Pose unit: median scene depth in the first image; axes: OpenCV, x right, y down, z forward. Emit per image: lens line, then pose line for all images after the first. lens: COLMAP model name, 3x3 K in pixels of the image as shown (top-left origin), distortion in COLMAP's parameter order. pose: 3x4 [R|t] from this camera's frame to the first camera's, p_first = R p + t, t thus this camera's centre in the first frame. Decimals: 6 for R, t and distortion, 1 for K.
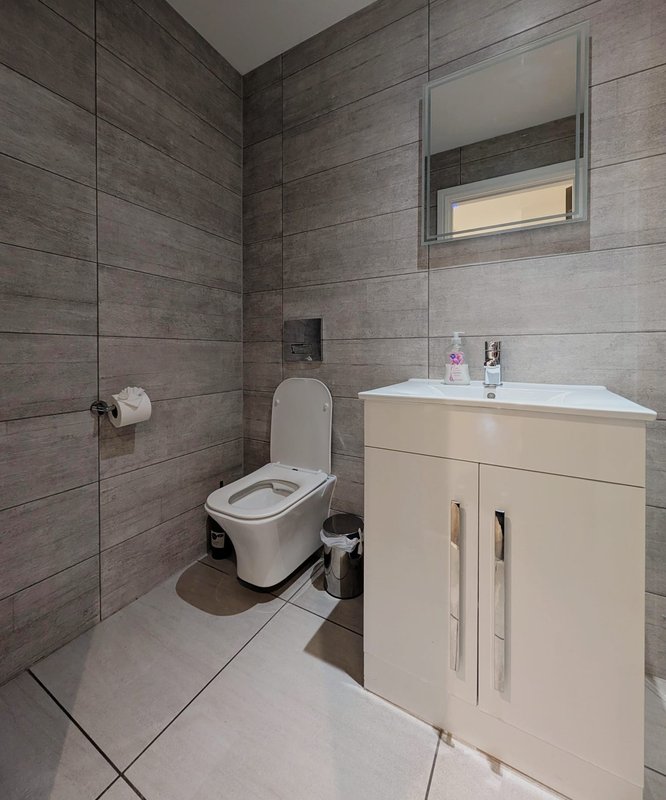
lens RADIAL K [[334.3, 0, 331.3], [0, 334.3, 355.5], [0, 0, 1]] dist [0.001115, 0.000336]
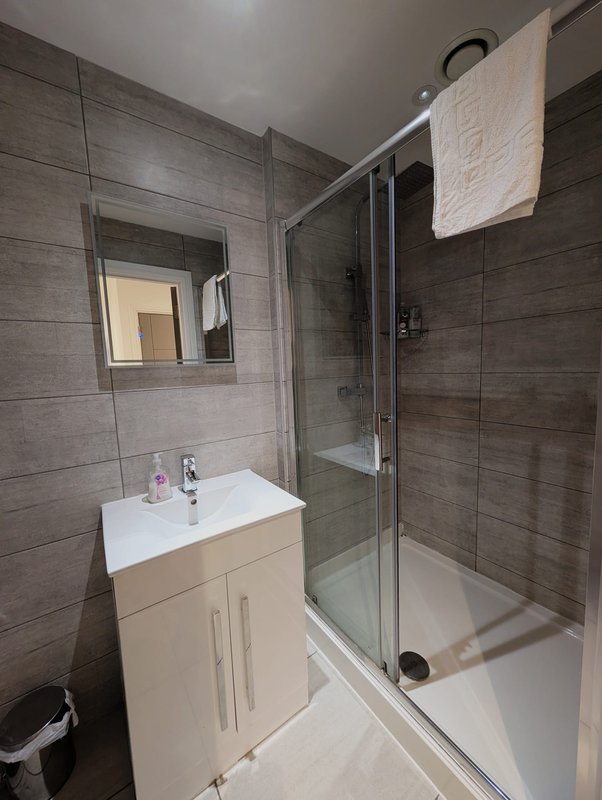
lens RADIAL K [[308.6, 0, 300.8], [0, 308.6, 399.6], [0, 0, 1]] dist [0.002757, 0.000225]
pose [[0.428007, -0.116602, 0.896222, -0.301646], [0.050997, 0.993178, 0.104861, -0.317721], [-0.902335, 0.000824, 0.431034, 0.124093]]
